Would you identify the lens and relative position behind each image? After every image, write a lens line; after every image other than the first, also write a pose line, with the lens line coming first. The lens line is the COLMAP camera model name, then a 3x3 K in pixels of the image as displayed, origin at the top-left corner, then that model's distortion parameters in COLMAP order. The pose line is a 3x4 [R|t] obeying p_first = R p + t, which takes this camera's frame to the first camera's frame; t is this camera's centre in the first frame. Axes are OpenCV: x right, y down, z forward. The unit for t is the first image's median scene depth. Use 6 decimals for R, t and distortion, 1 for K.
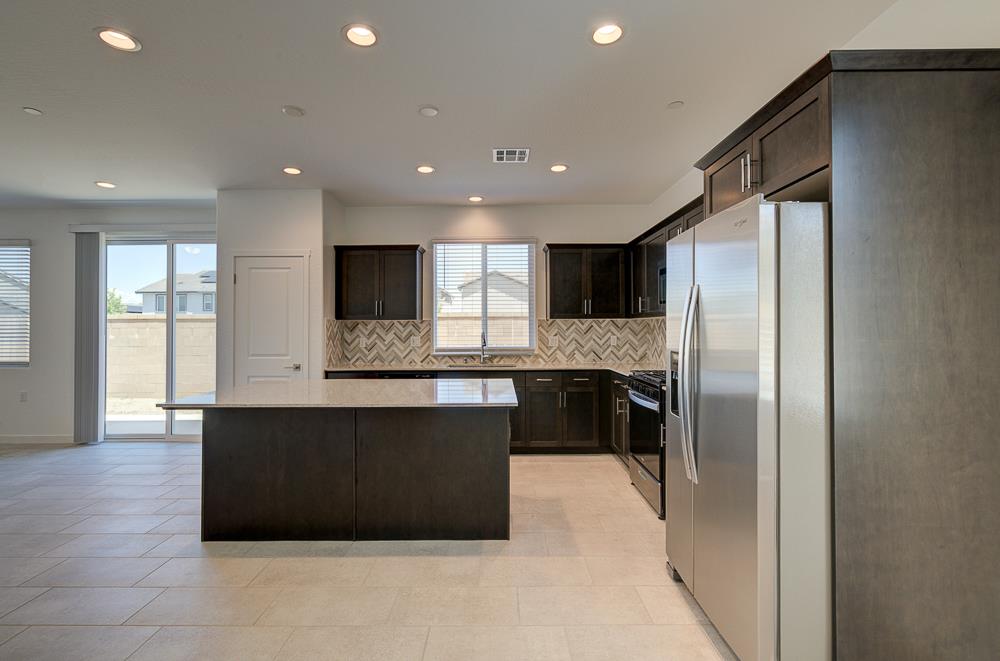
lens RADIAL K [[440.8, 0, 497.7], [0, 440.8, 325.9], [0, 0, 1]] dist [-0.001726, -0.000291]
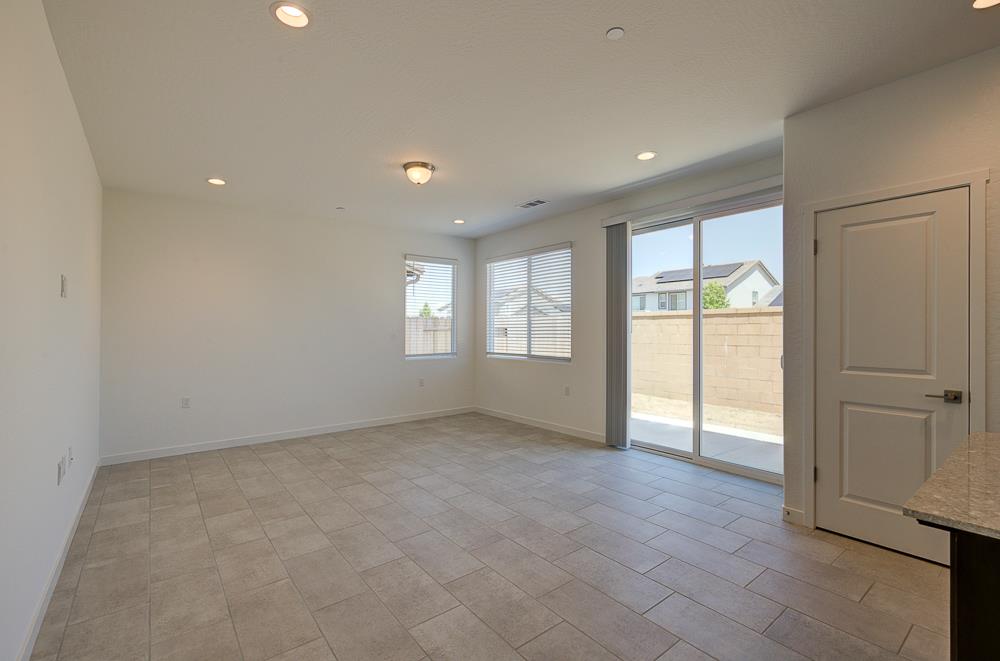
lens RADIAL K [[446.5, 0, 515.5], [0, 446.5, 310.5], [0, 0, 1]] dist [-0.000431, 0.000019]
pose [[0.637320, -0.032163, -0.769928, -0.328378], [0.011511, 0.999414, -0.032221, 0.001088], [0.770513, 0.011673, 0.637317, 0.217761]]
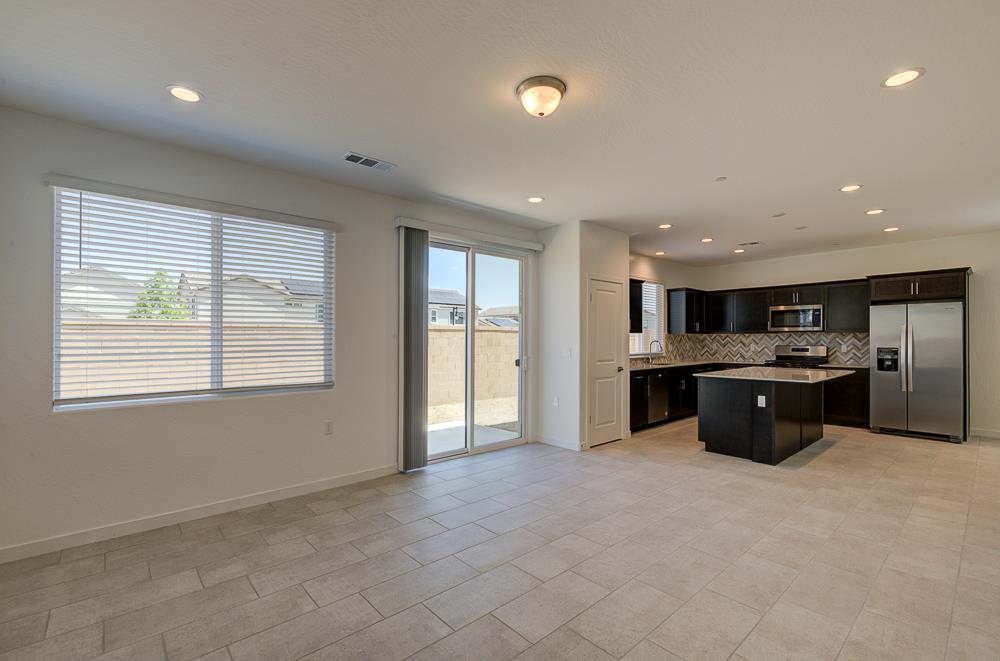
lens RADIAL K [[437.7, 0, 482.9], [0, 437.7, 330.3], [0, 0, 1]] dist [0.000458, 0.000216]
pose [[0.754433, 0.015586, 0.656191, -1.410782], [-0.003938, 0.999808, -0.019220, 0.005476], [-0.656365, 0.011917, 0.754350, 0.255767]]
